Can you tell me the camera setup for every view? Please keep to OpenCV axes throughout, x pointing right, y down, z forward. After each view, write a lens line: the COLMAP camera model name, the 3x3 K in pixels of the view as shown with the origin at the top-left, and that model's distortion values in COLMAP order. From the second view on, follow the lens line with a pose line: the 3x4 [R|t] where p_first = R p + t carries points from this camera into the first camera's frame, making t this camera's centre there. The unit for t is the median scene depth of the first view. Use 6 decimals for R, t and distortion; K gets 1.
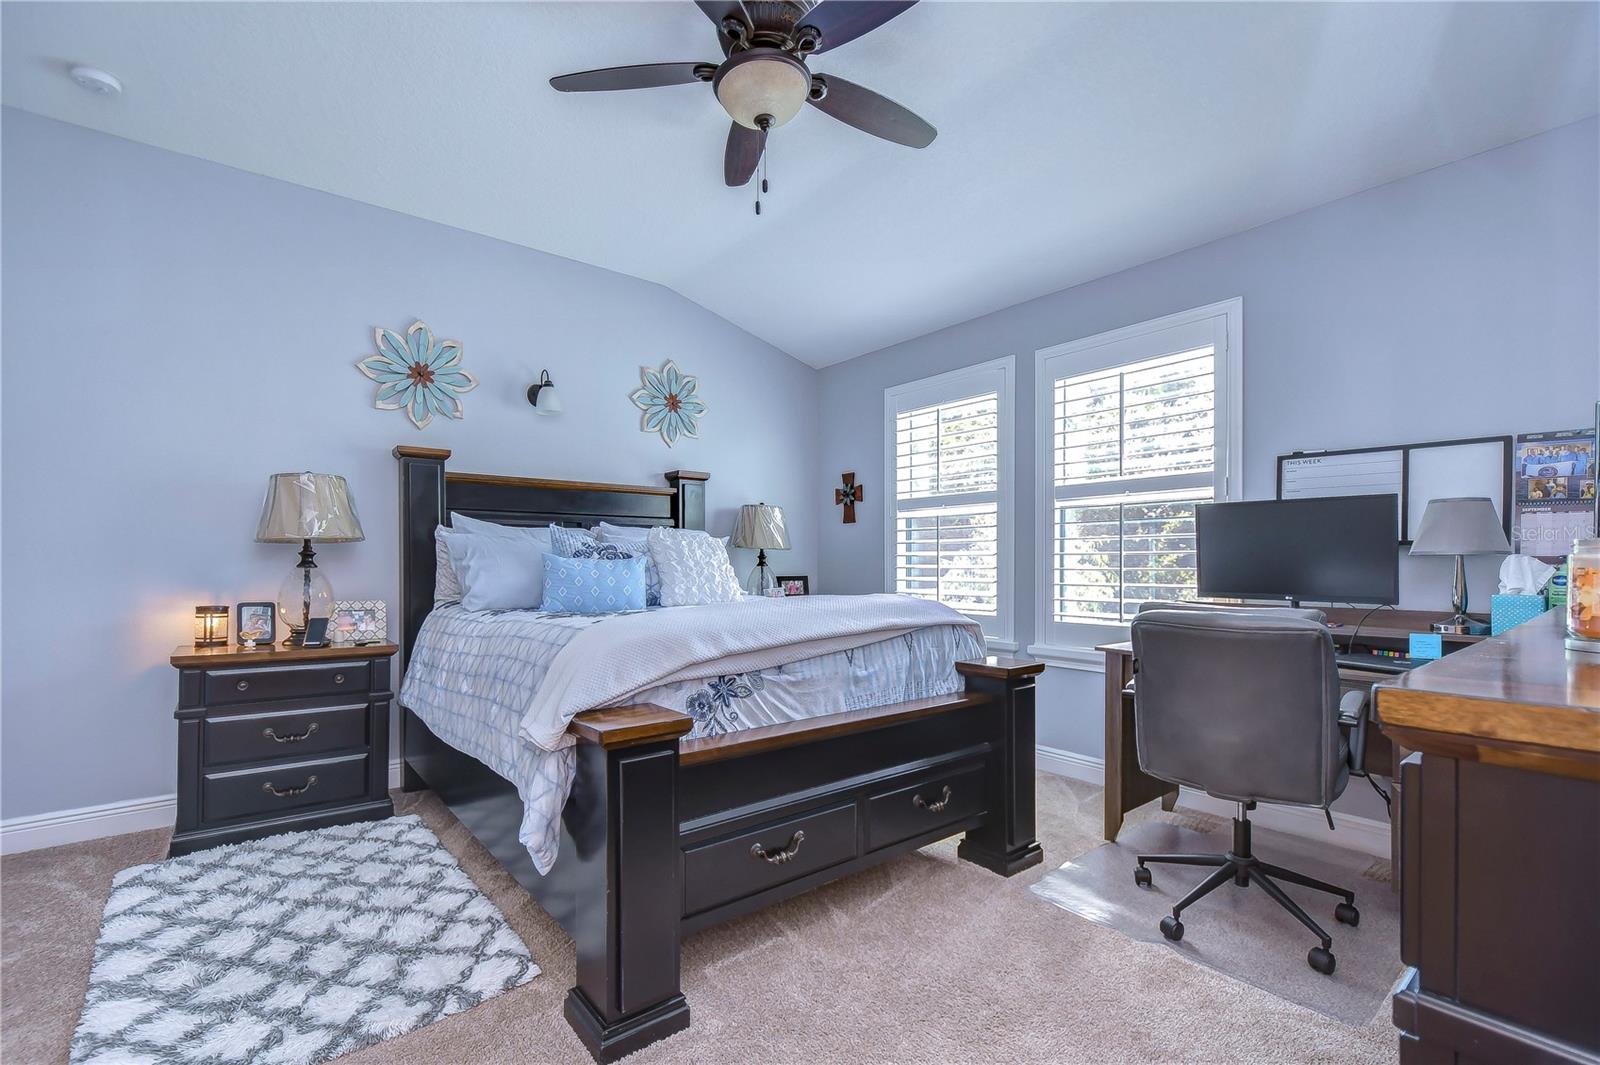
lens RADIAL K [[704.8, 0, 792.5], [0, 704.8, 569.4], [0, 0, 1]] dist [0.003683, -0.000952]
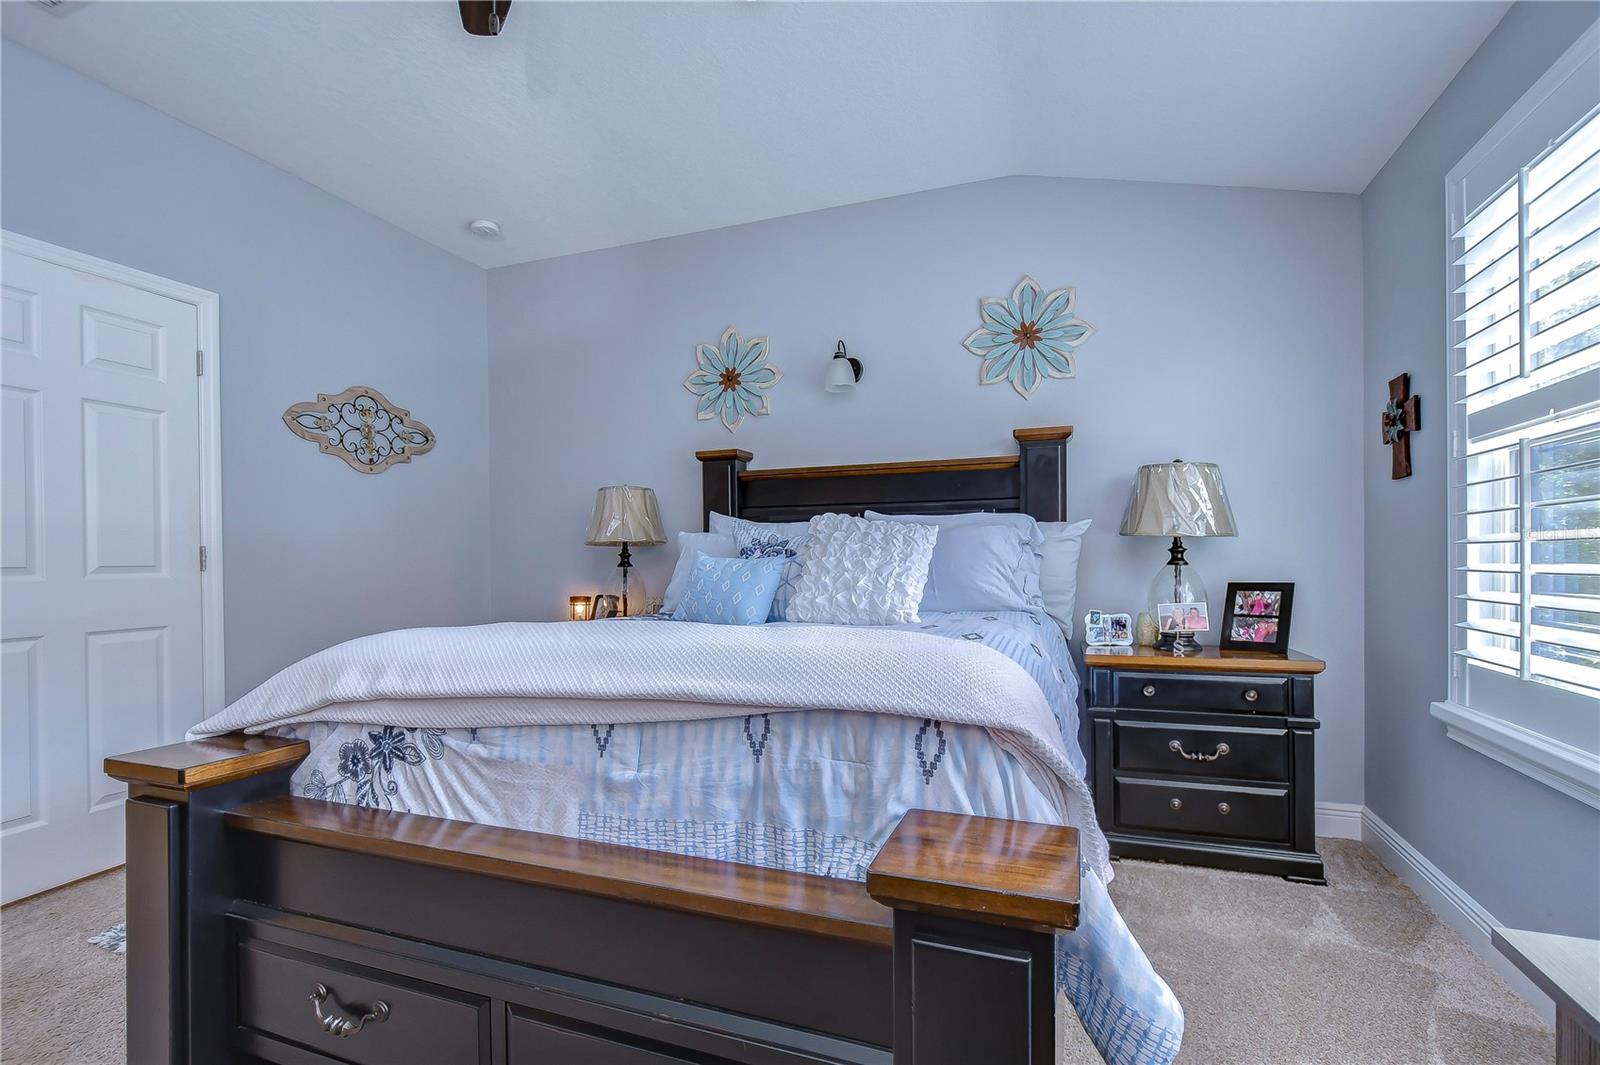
lens RADIAL K [[704.8, 0, 792.5], [0, 704.8, 569.4], [0, 0, 1]] dist [0.003683, -0.000952]
pose [[0.526627, 0.007750, -0.850061, 0.562934], [-0.001452, 0.999965, 0.008217, -0.010396], [0.850095, -0.003093, 0.526620, 0.761337]]
